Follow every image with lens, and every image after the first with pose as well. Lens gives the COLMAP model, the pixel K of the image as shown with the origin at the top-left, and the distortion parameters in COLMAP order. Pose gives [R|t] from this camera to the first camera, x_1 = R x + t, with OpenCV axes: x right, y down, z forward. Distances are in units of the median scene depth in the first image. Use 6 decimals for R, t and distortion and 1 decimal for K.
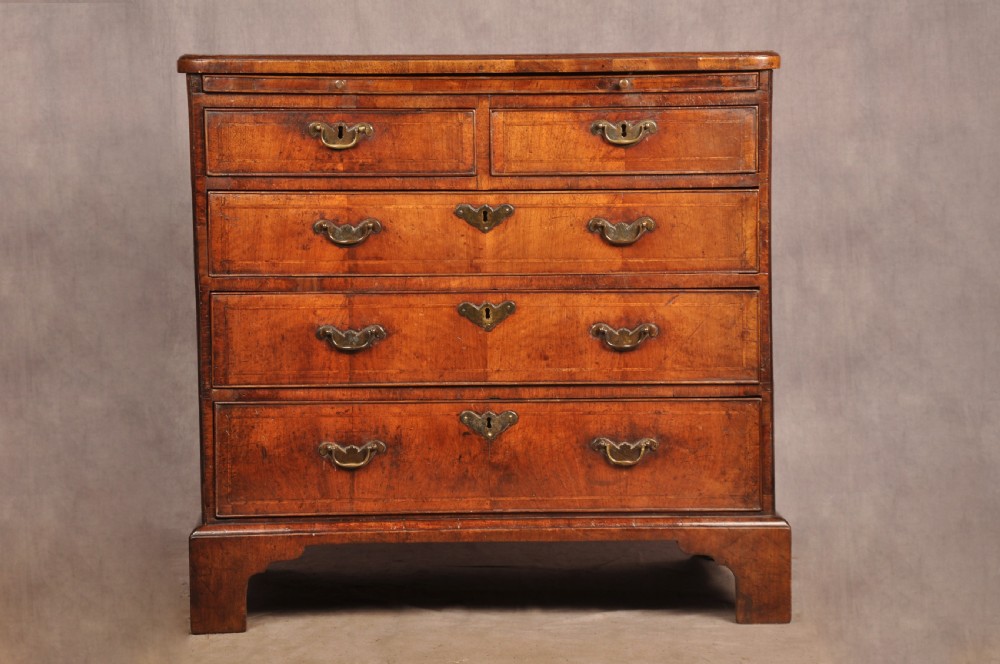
lens RADIAL K [[2892.5, 0, 494.2], [0, 2892.5, 337.4], [0, 0, 1]] dist [0.672843, 0.563781]
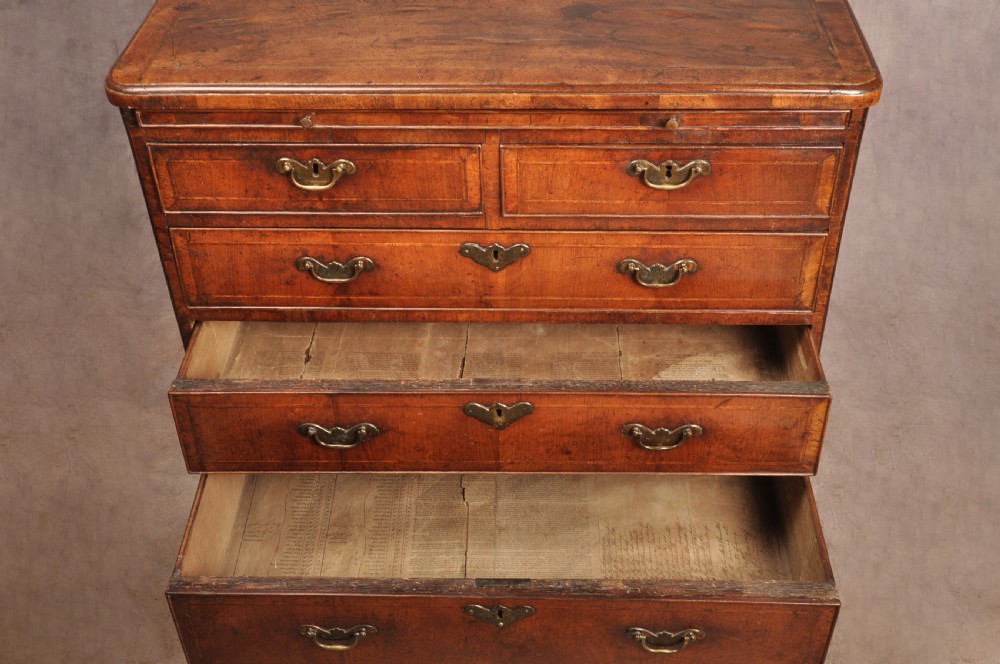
lens RADIAL K [[1182.8, 0, 494.4], [0, 1182.8, 336.2], [0, 0, 1]] dist [0.013005, 0.244067]
pose [[0.998055, 0.026108, -0.056616, 0.016555], [0.009891, 0.830290, 0.557244, -0.214117], [0.061557, -0.556720, 0.828416, 0.700503]]
